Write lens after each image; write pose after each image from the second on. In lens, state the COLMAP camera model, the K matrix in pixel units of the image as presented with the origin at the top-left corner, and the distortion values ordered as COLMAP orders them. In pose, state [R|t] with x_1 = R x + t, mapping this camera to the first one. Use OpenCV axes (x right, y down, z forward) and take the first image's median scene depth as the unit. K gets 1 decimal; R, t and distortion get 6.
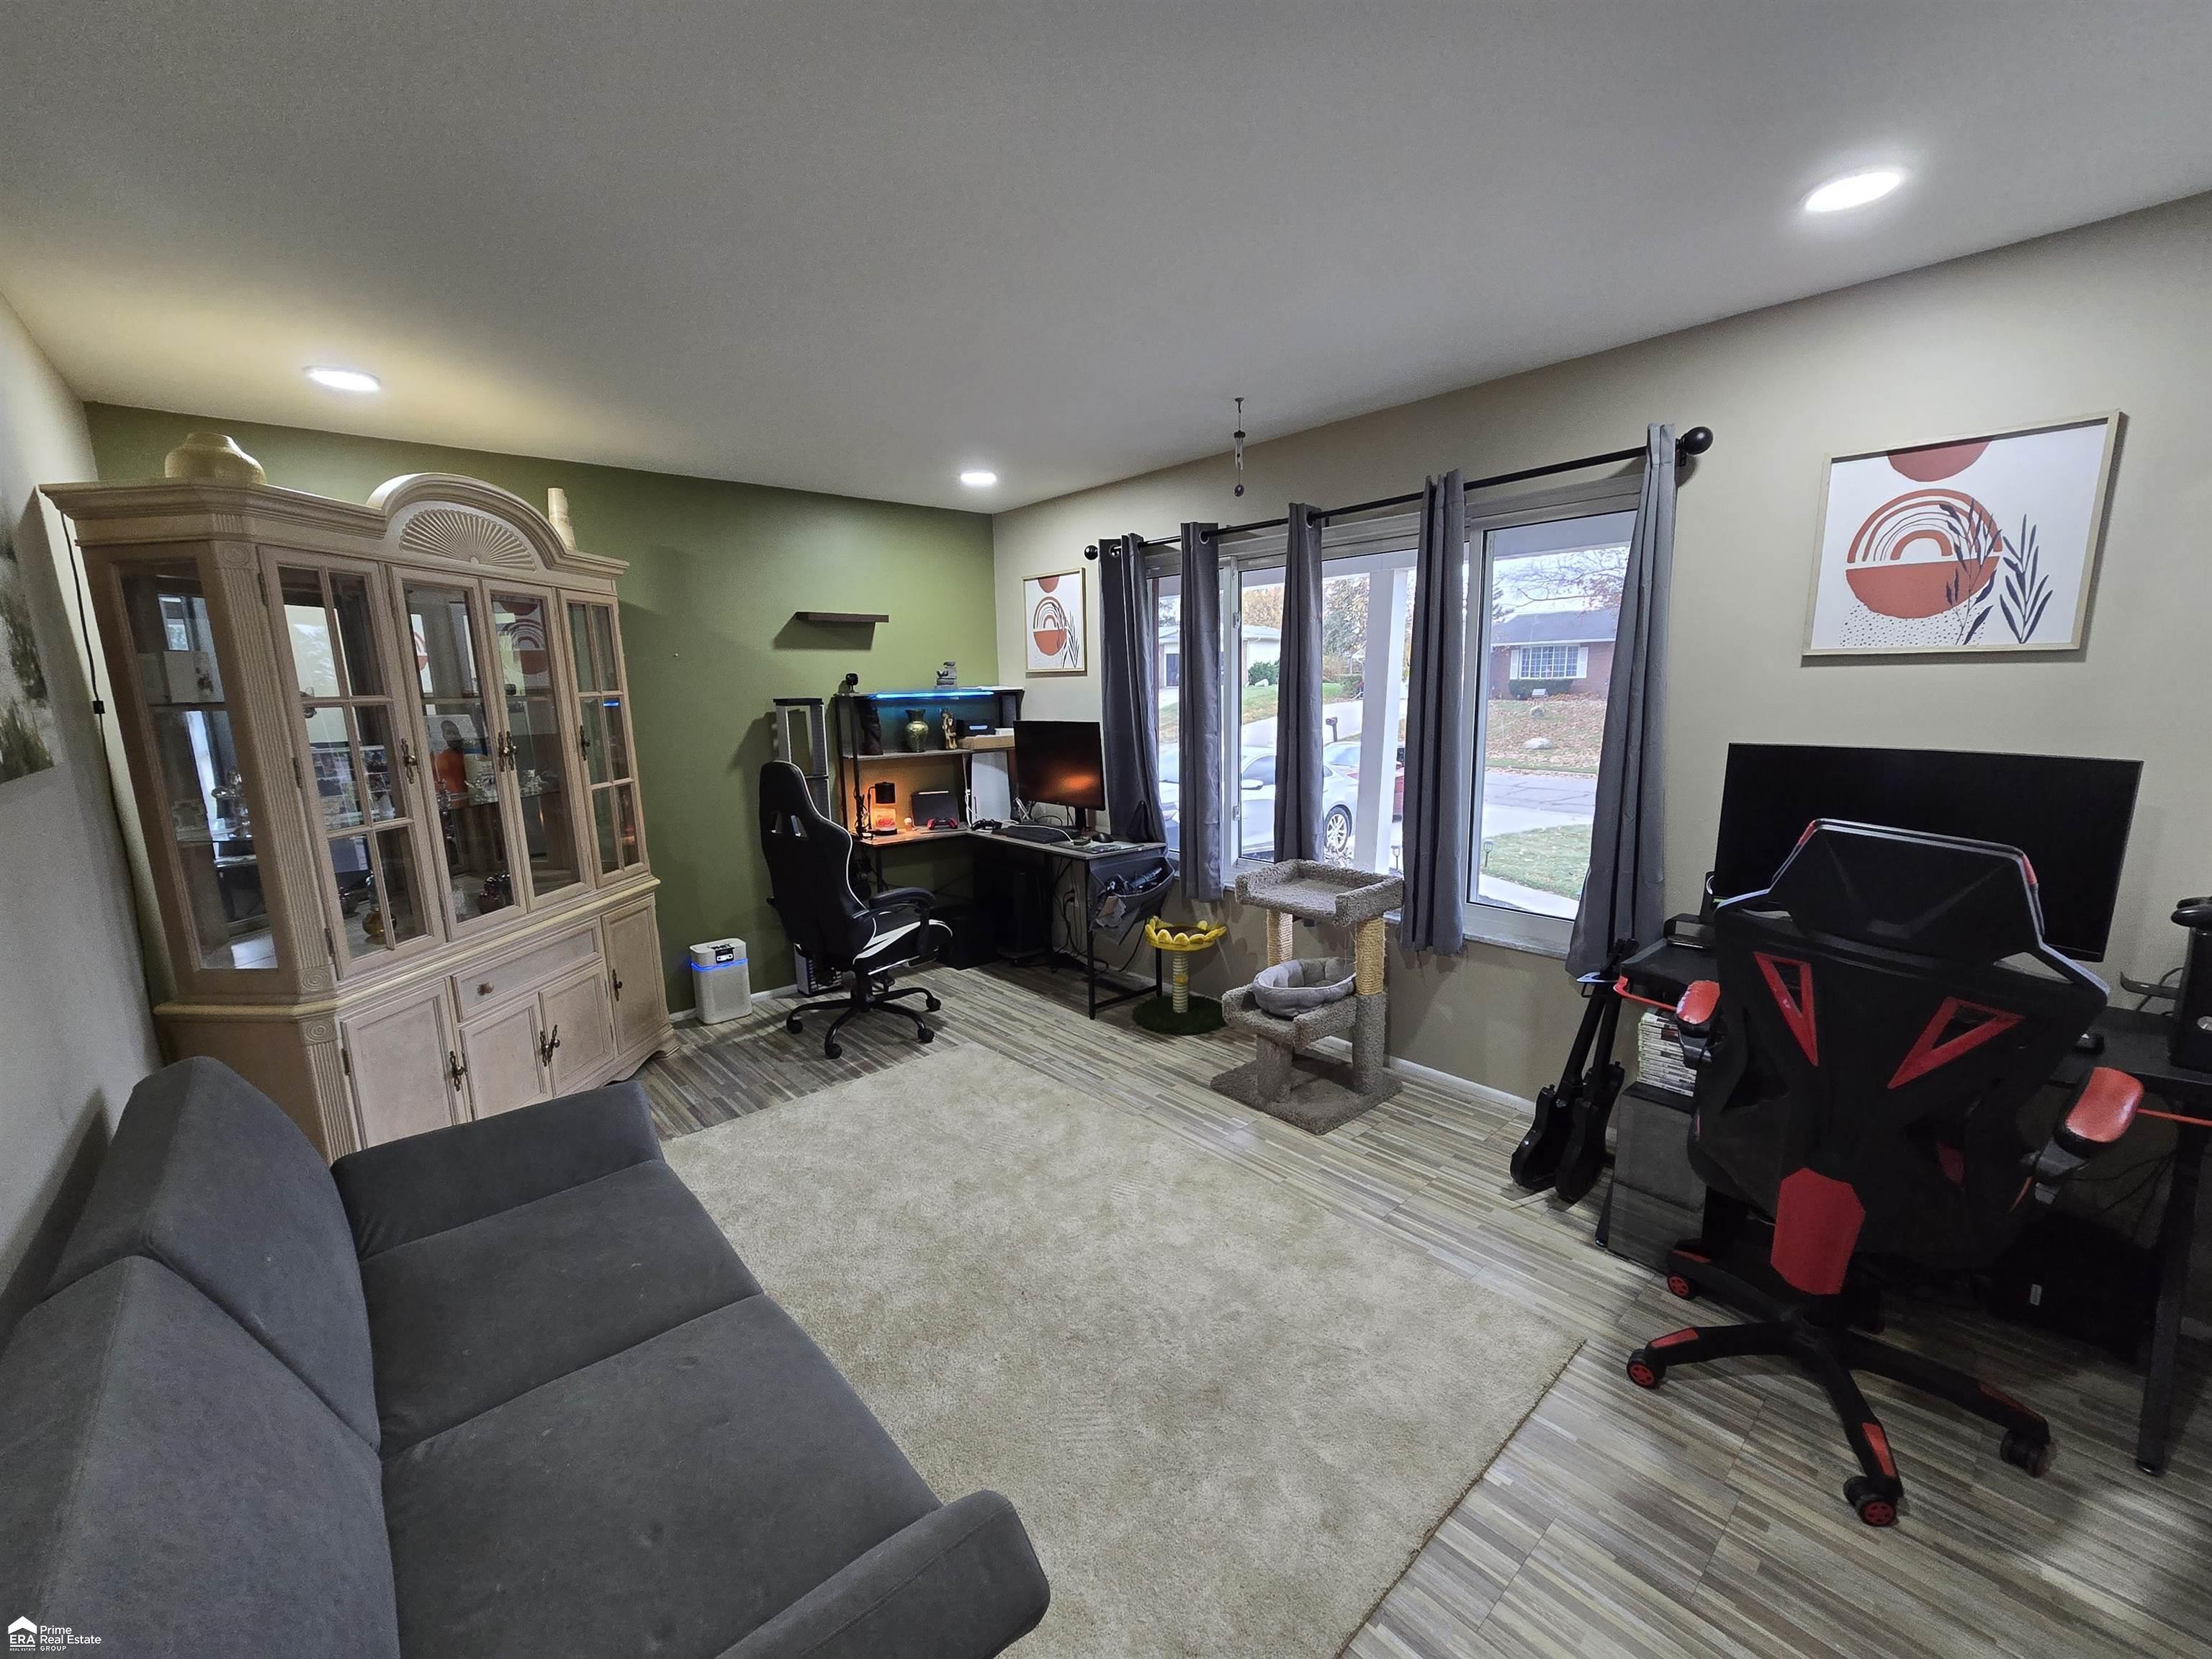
lens RADIAL K [[907.4, 0, 1102.1], [0, 907.4, 836.9], [0, 0, 1]] dist [-0.002902, 0.000865]
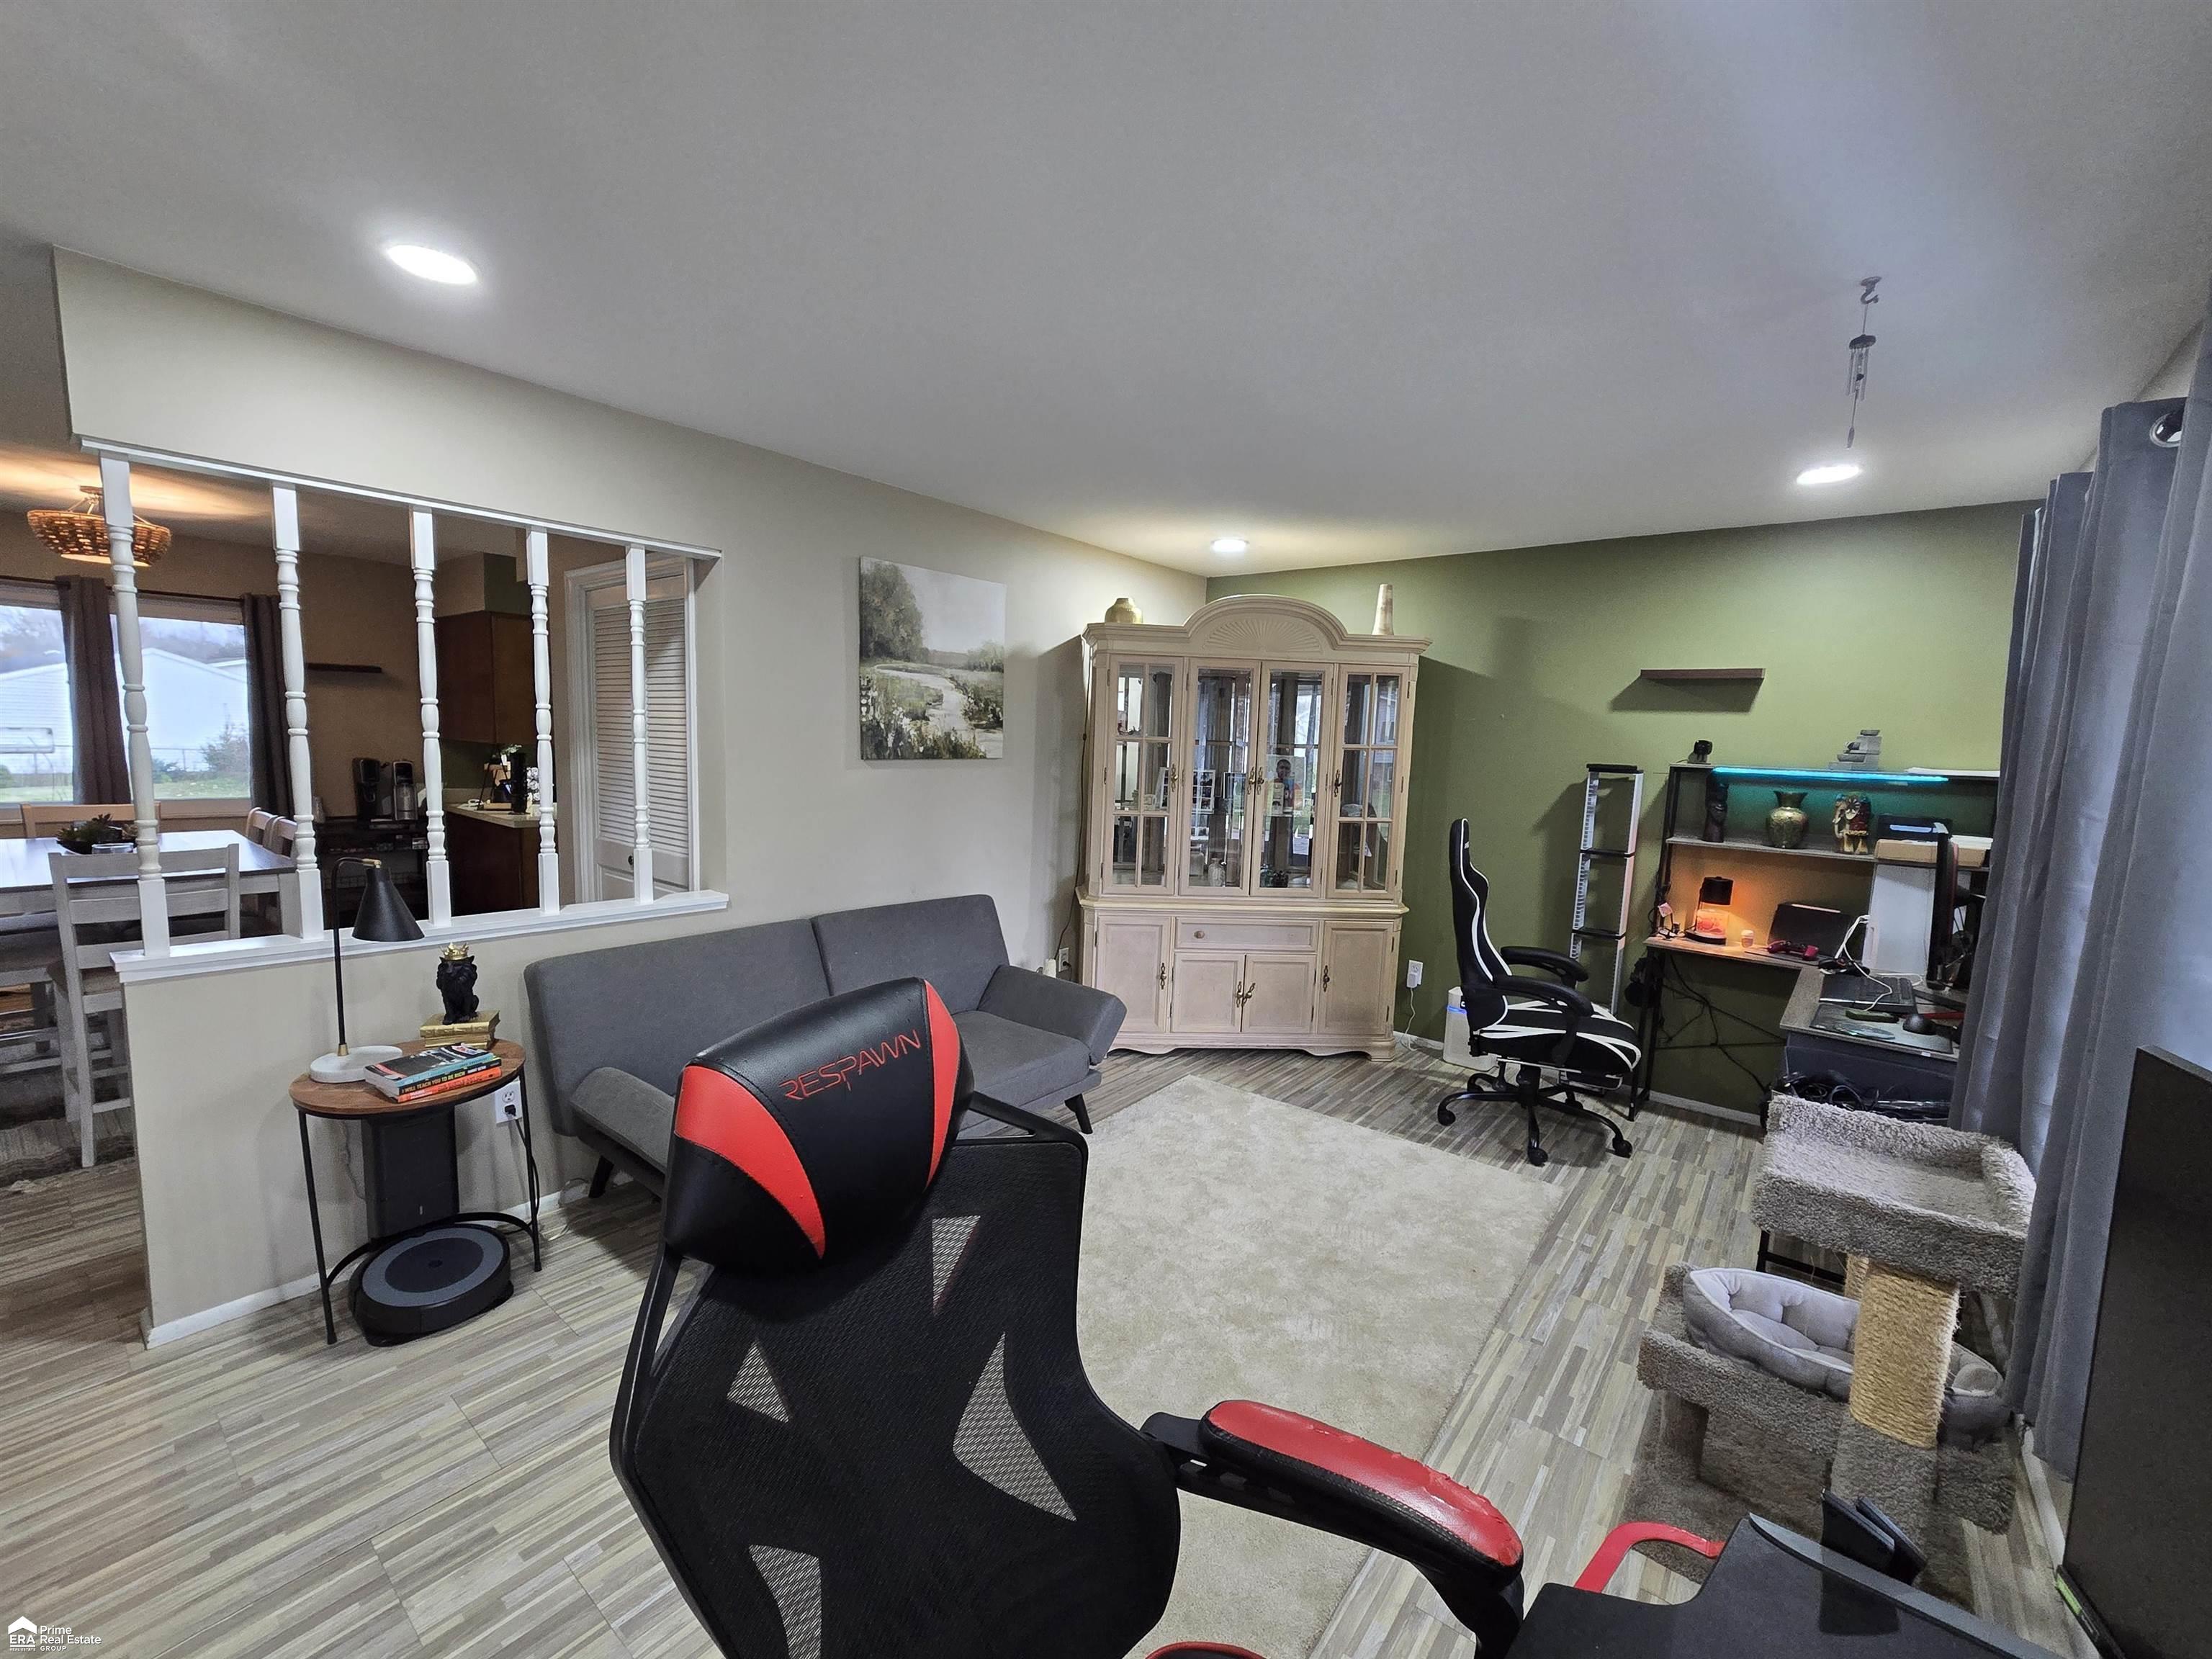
lens RADIAL K [[907.4, 0, 1106.7], [0, 907.4, 847.9], [0, 0, 1]] dist [-0.002902, 0.000865]
pose [[0.173726, 0.144241, -0.974173, 0.479757], [-0.205175, 0.972809, 0.107449, -0.066231], [0.963183, 0.181209, 0.198597, 0.349580]]
